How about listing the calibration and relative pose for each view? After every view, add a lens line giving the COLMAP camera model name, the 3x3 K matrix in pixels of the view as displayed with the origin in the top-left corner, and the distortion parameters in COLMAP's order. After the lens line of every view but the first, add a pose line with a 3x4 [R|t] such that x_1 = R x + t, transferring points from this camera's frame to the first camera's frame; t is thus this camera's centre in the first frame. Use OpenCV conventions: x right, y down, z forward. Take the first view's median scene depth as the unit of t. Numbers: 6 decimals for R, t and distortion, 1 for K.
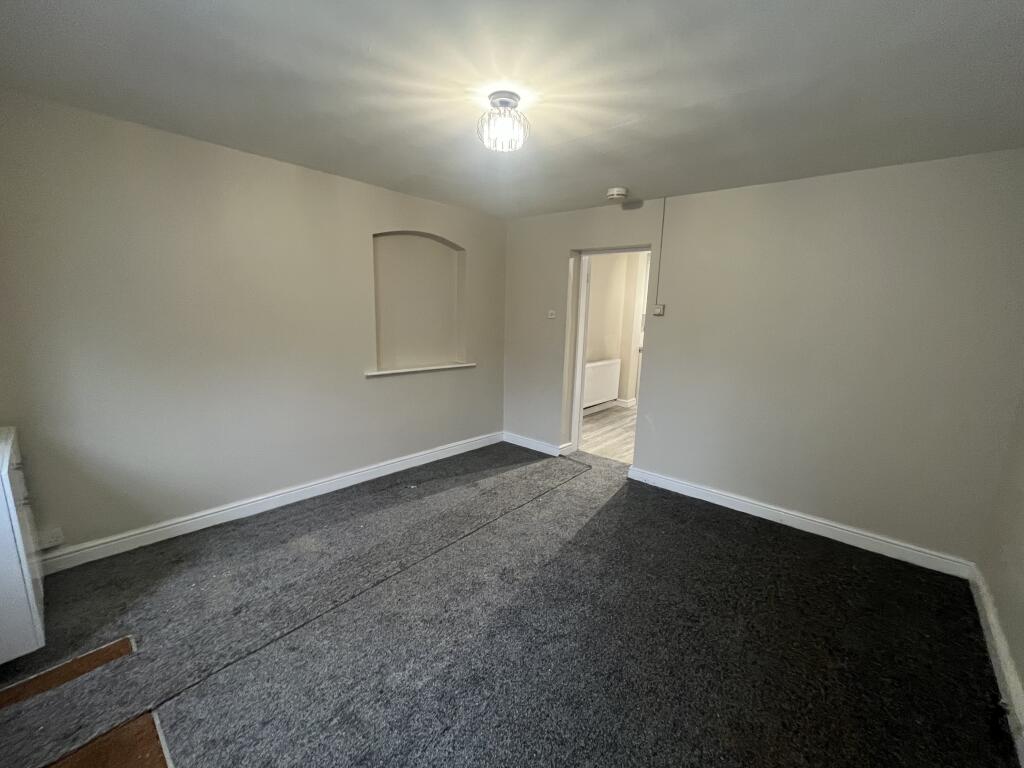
lens RADIAL K [[412.9, 0, 512.0], [0, 412.9, 384.0], [0, 0, 1]] dist [-0.003257, -0.000112]
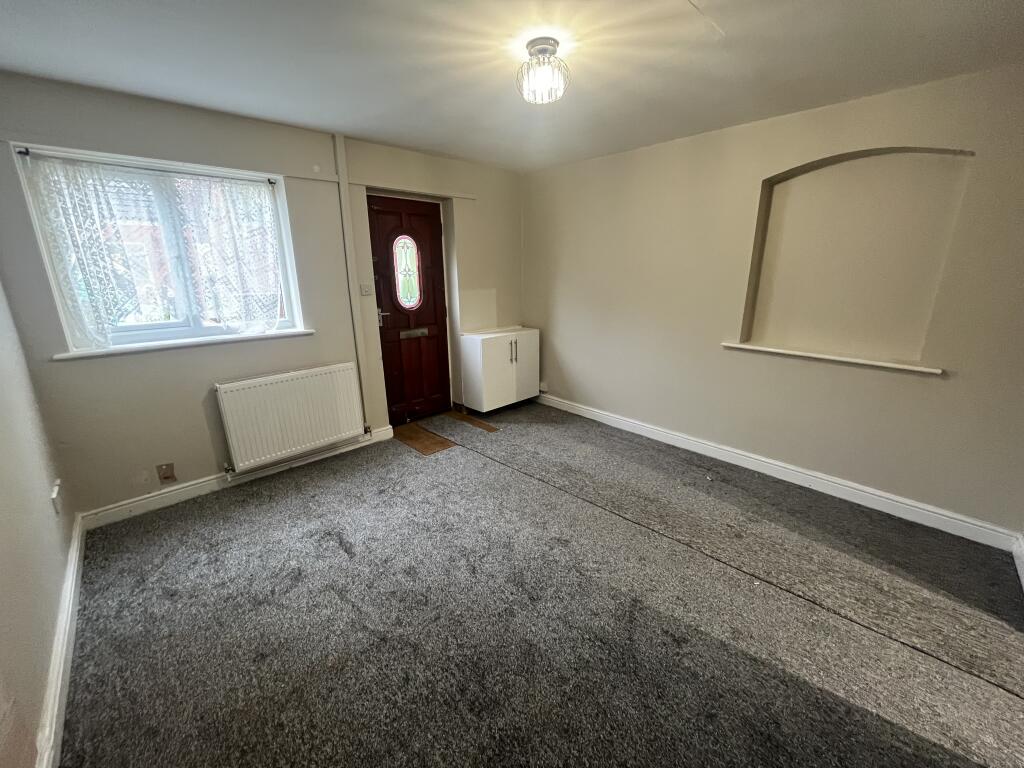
lens RADIAL K [[412.9, 0, 512.0], [0, 412.9, 384.0], [0, 0, 1]] dist [-0.003257, -0.000112]
pose [[-0.074415, 0.240788, -0.967721, 0.692593], [-0.173123, 0.952557, 0.250328, -0.102543], [0.982085, 0.186163, -0.029199, 0.681676]]
